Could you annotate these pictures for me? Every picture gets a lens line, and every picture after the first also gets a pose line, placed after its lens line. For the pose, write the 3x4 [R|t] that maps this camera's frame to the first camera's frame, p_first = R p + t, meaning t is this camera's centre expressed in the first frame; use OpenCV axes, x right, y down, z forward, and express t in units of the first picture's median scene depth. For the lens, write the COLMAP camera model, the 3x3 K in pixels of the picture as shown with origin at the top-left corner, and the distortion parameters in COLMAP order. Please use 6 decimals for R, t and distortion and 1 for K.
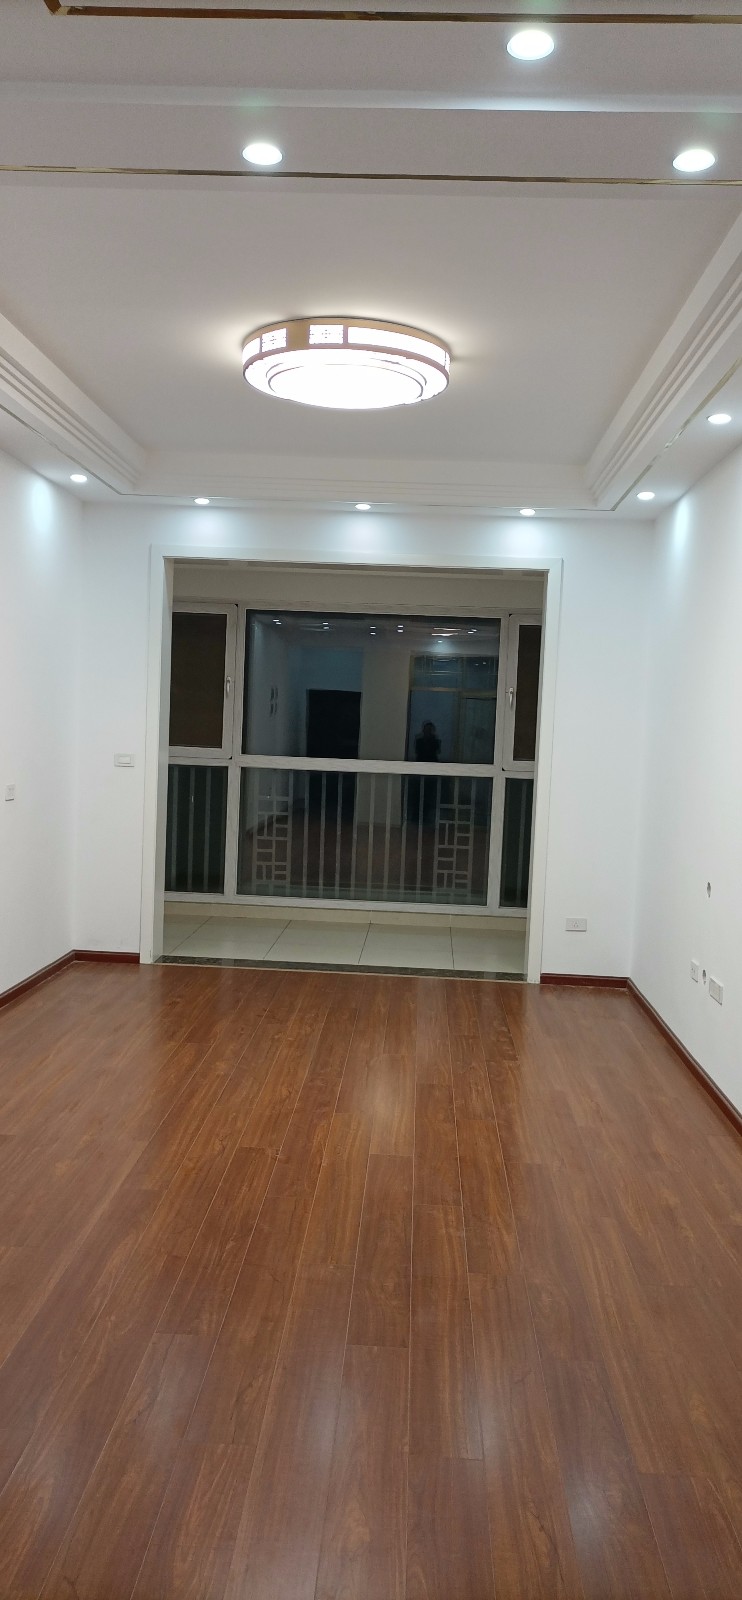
lens RADIAL K [[1203.7, 0, 371.0], [0, 1203.7, 800.0], [0, 0, 1]] dist [0.072817, -0.084239]
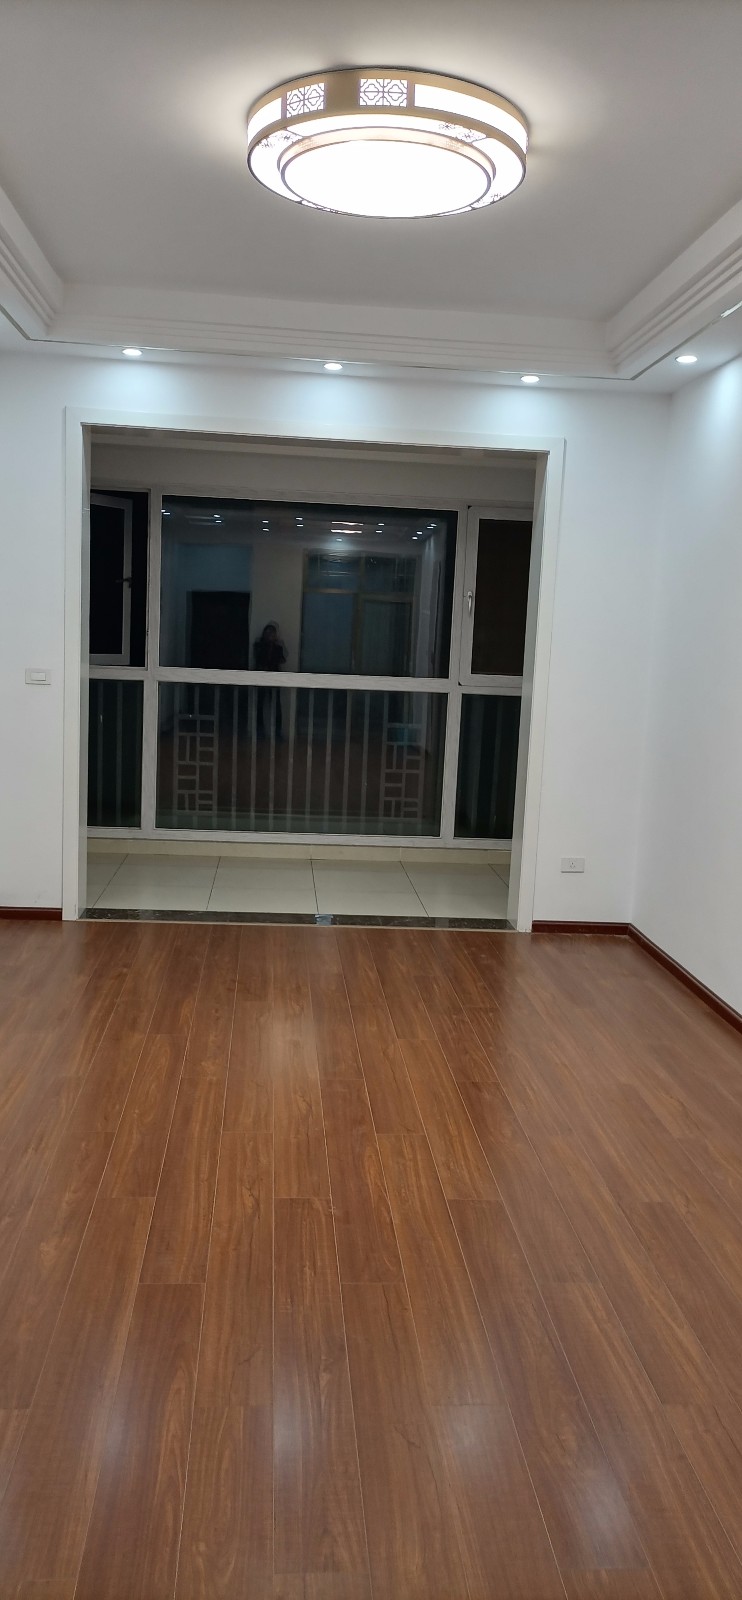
lens RADIAL K [[1203.7, 0, 371.0], [0, 1203.7, 800.0], [0, 0, 1]] dist [0.072817, -0.084239]
pose [[0.992071, -0.012921, 0.125017, -0.084381], [0.002841, 0.996752, 0.080479, -0.014885], [-0.125651, -0.079486, 0.988885, 0.153169]]
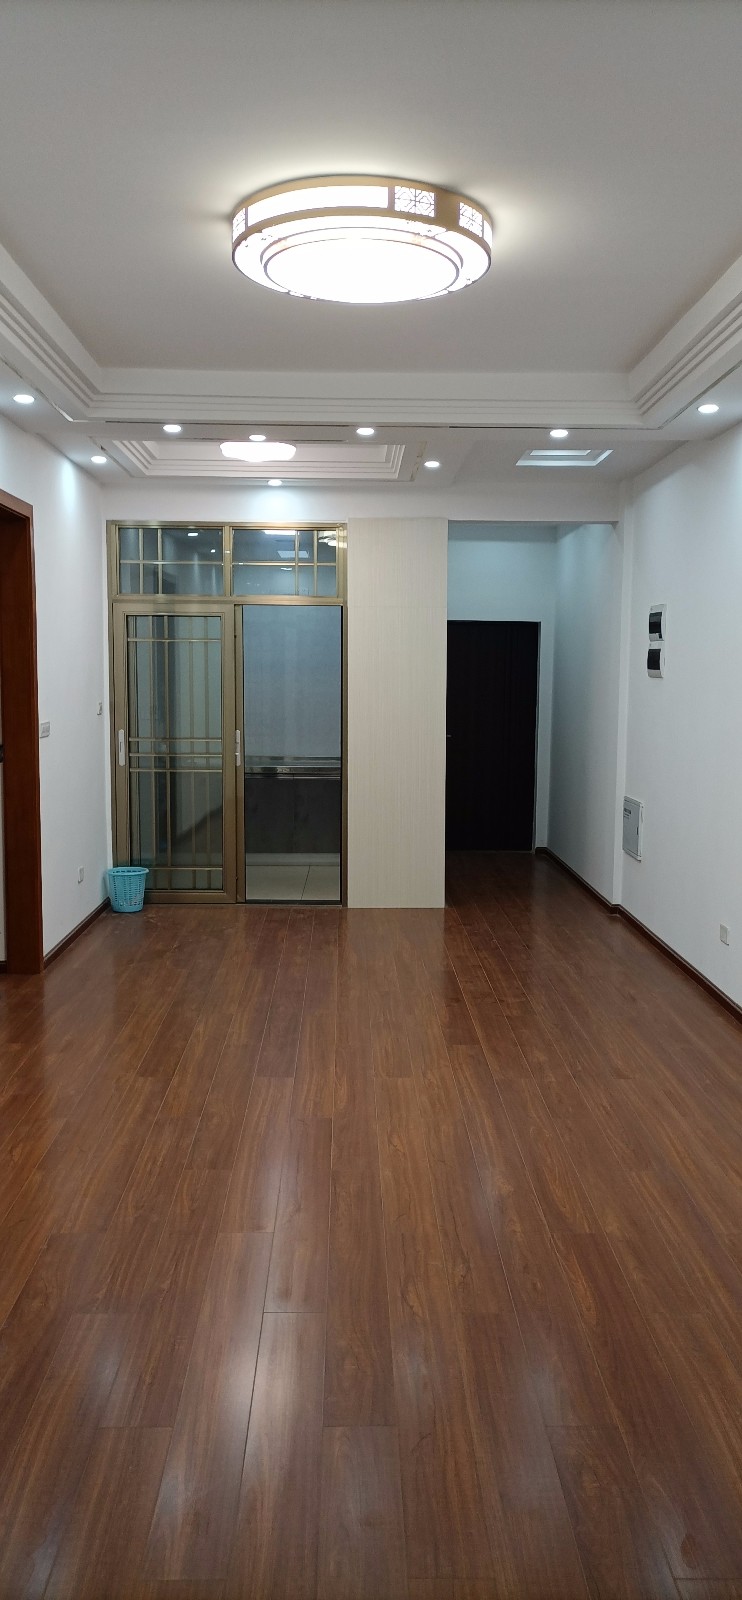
lens RADIAL K [[1203.7, 0, 371.0], [0, 1203.7, 800.0], [0, 0, 1]] dist [0.072817, -0.084239]
pose [[-0.996707, -0.041360, -0.069742, 0.009582], [-0.052499, 0.984671, 0.166336, -0.087063], [0.061793, 0.169450, -0.983600, 1.214875]]
